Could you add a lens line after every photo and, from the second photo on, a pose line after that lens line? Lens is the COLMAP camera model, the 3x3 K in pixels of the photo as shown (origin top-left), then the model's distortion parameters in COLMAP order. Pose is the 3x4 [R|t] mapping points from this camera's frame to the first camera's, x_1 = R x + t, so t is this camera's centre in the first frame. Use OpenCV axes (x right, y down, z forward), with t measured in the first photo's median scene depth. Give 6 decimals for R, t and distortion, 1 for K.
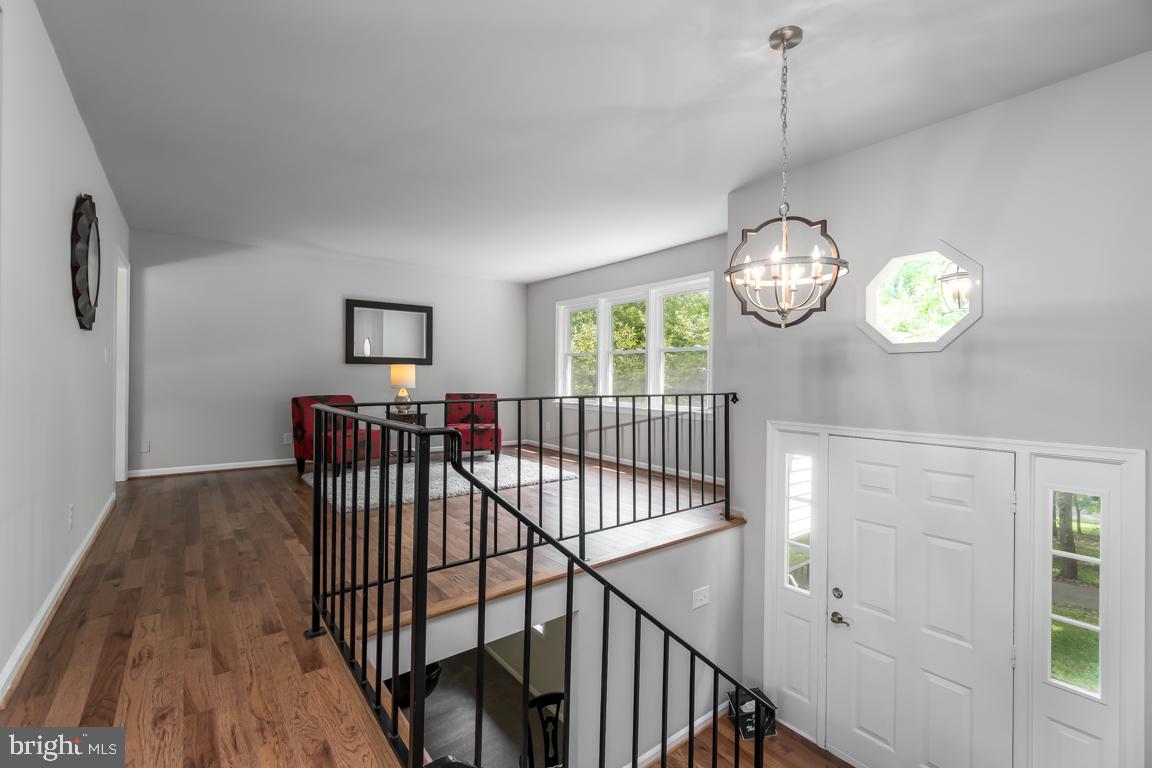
lens RADIAL K [[499.9, 0, 571.9], [0, 499.9, 382.3], [0, 0, 1]] dist [-0.011831, 0.000247]
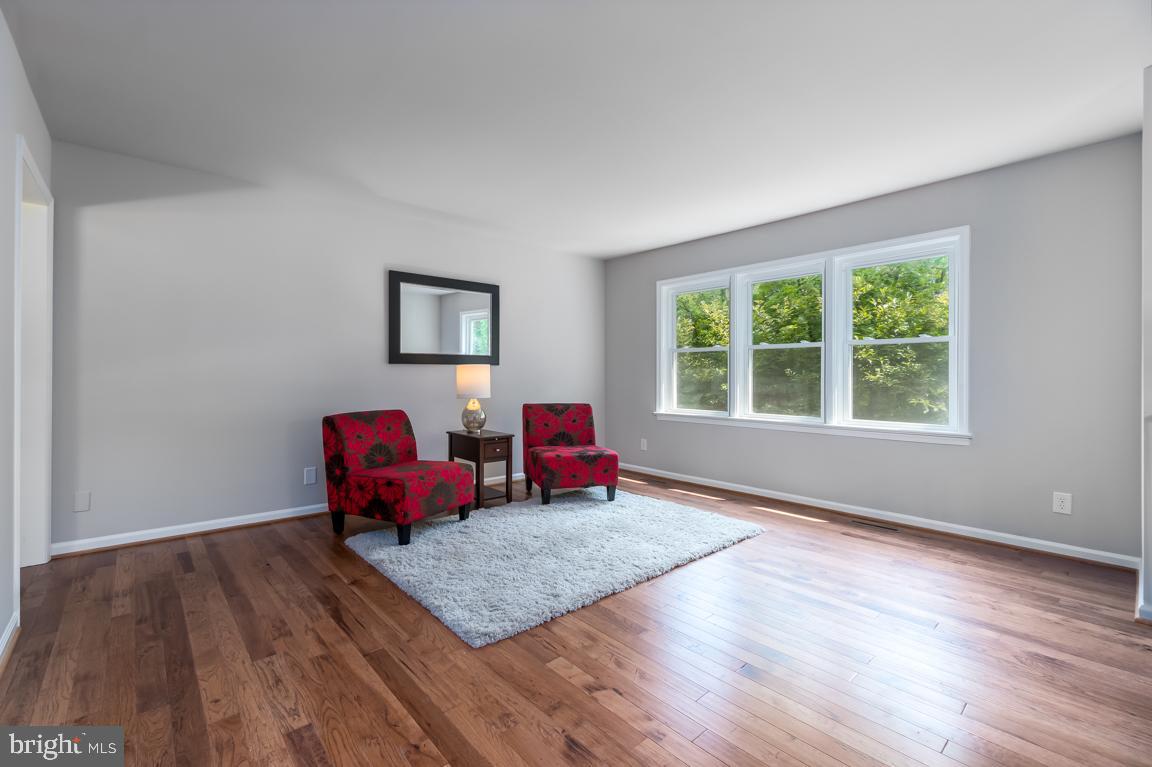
lens RADIAL K [[499.9, 0, 570.8], [0, 499.9, 381.4], [0, 0, 1]] dist [-0.011831, 0.000247]
pose [[0.998106, -0.007560, 0.061046, -0.278449], [0.007693, 0.999969, -0.001936, -0.010996], [-0.061030, 0.002401, 0.998133, 0.333686]]
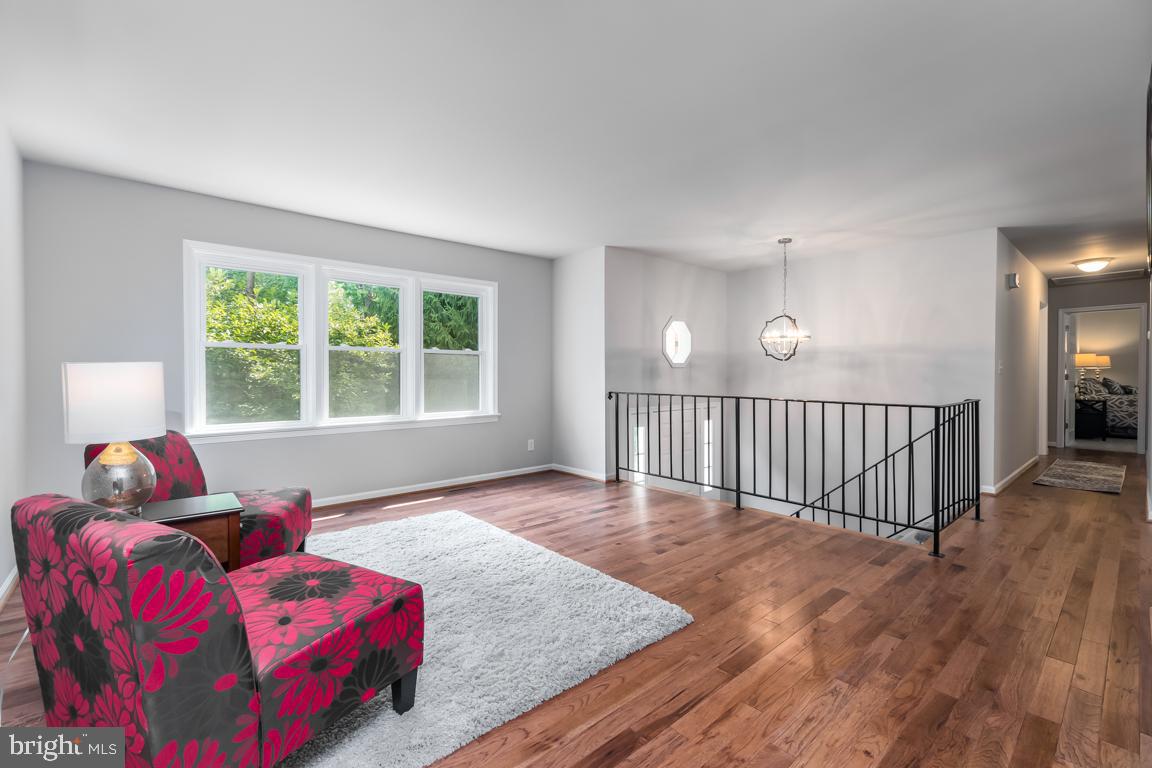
lens RADIAL K [[499.9, 0, 571.0], [0, 499.9, 379.8], [0, 0, 1]] dist [-0.011831, 0.000247]
pose [[-0.056355, -0.021015, 0.998190, -0.755058], [0.011141, 0.999703, 0.021676, -0.031430], [-0.998349, 0.012342, -0.056104, 0.845548]]
